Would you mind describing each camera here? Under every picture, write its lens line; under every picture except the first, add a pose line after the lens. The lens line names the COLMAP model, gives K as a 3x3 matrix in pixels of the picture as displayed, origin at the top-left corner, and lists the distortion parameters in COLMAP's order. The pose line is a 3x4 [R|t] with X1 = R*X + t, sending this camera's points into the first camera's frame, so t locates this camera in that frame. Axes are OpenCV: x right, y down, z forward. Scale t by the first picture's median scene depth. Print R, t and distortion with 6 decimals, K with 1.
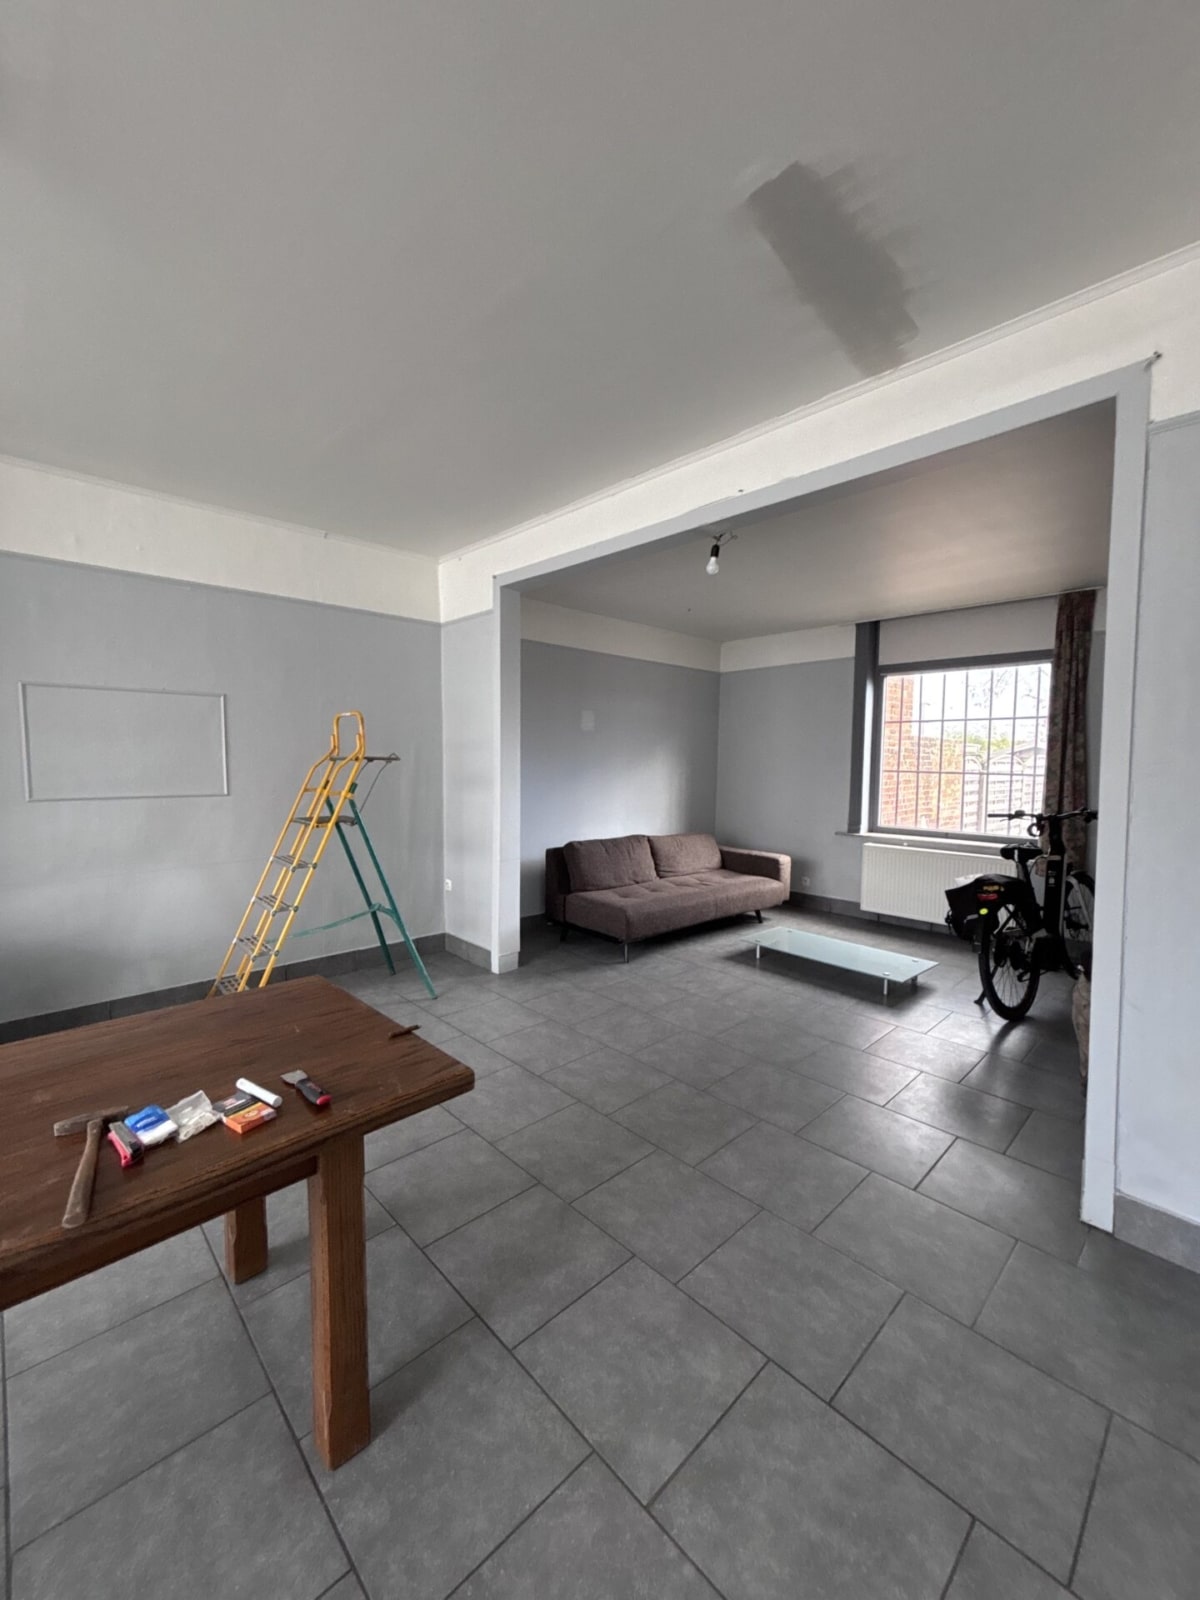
lens RADIAL K [[639.7, 0, 597.7], [0, 639.7, 802.0], [0, 0, 1]] dist [-0.001014, -0.000808]
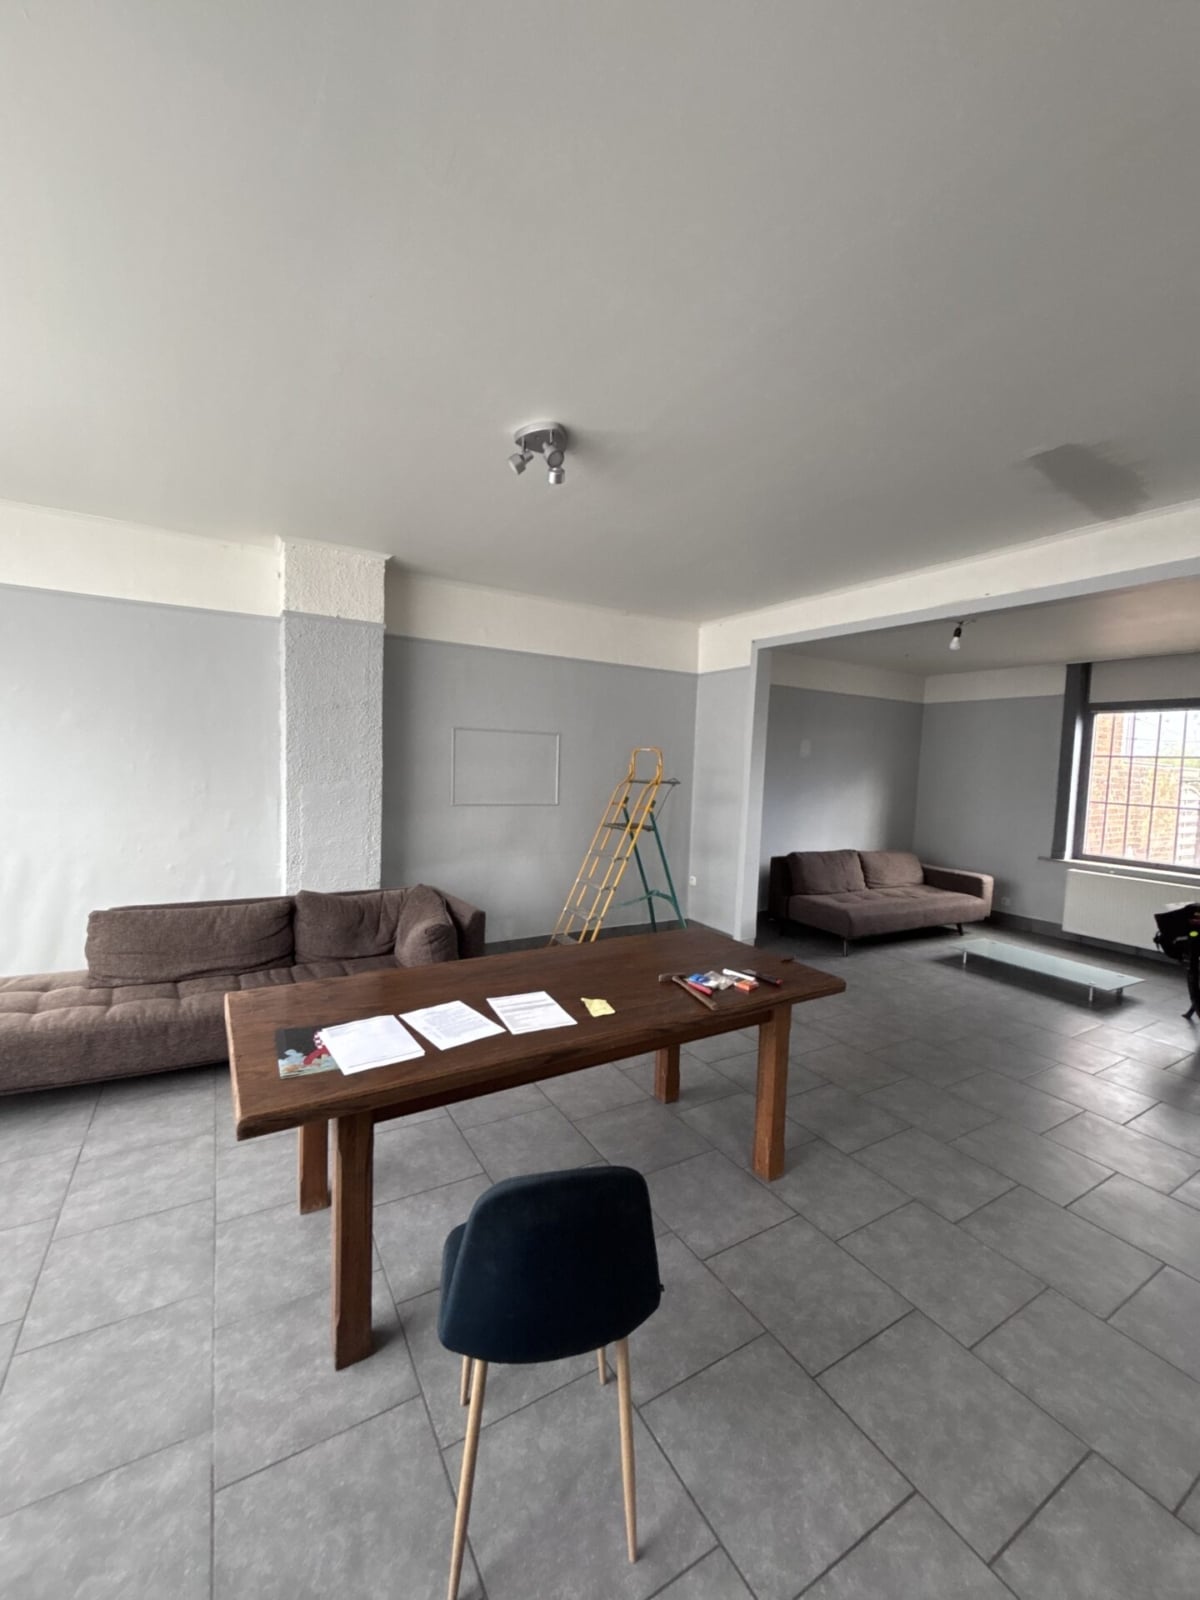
lens RADIAL K [[639.7, 0, 599.4], [0, 639.7, 801.0], [0, 0, 1]] dist [-0.001014, -0.000808]
pose [[0.975294, 0.040592, -0.217150, -0.169605], [-0.043110, 0.999047, -0.006868, -0.012188], [0.216665, 0.016060, 0.976114, -0.303444]]
